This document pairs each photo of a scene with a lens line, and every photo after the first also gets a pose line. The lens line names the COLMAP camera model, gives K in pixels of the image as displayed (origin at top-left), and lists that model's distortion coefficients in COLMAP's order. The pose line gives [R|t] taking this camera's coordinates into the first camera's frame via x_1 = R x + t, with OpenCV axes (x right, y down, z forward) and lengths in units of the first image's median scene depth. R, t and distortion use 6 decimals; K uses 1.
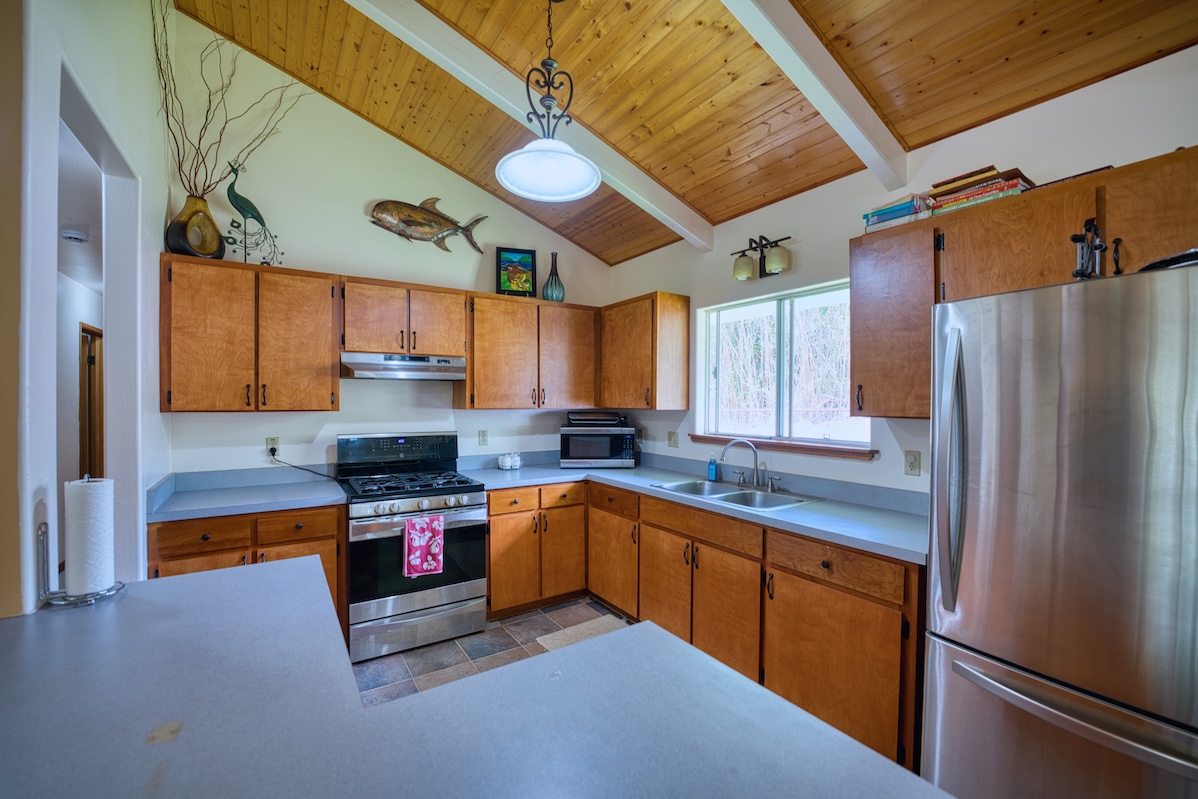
lens RADIAL K [[486.5, 0, 595.6], [0, 486.5, 402.7], [0, 0, 1]] dist [-0.020327, -0.000233]
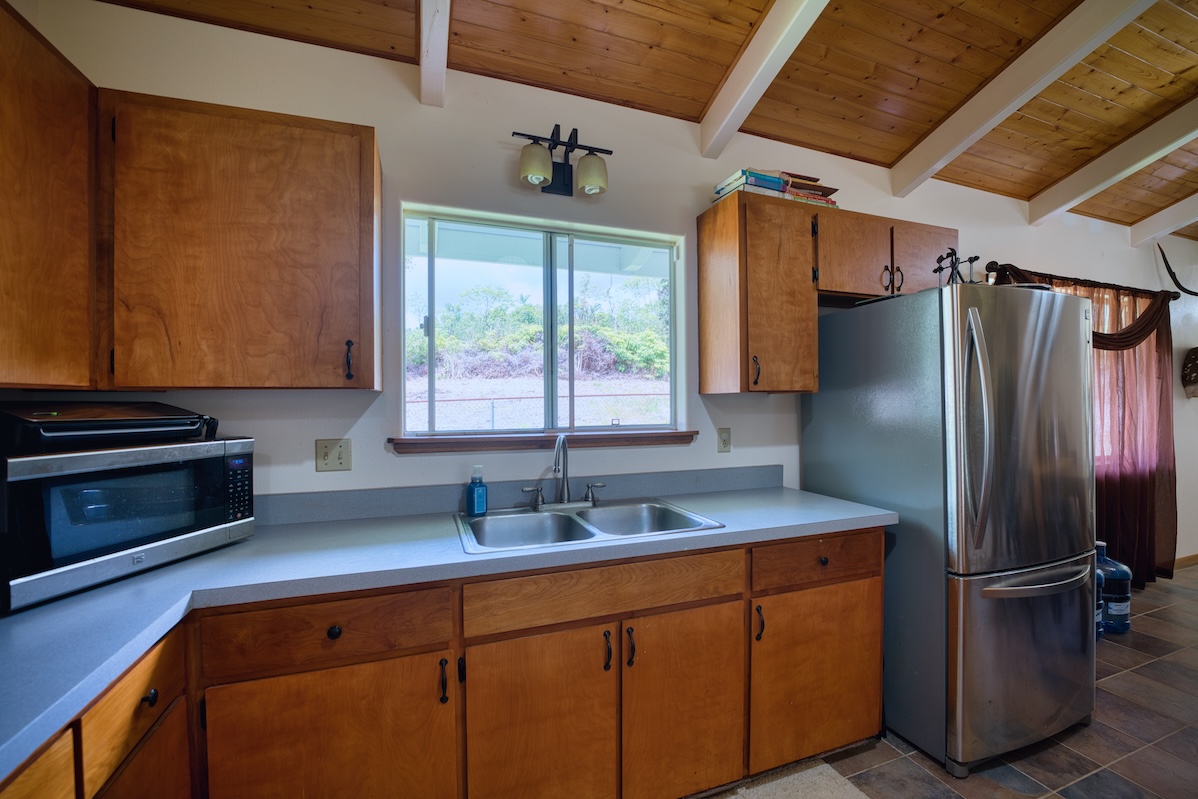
lens RADIAL K [[486.5, 0, 598.1], [0, 486.5, 402.1], [0, 0, 1]] dist [-0.020327, -0.000233]
pose [[0.239120, -0.012135, 0.970914, -0.330862], [0.010387, 0.999897, 0.009939, 0.029856], [-0.970934, 0.007708, 0.239222, 0.875295]]
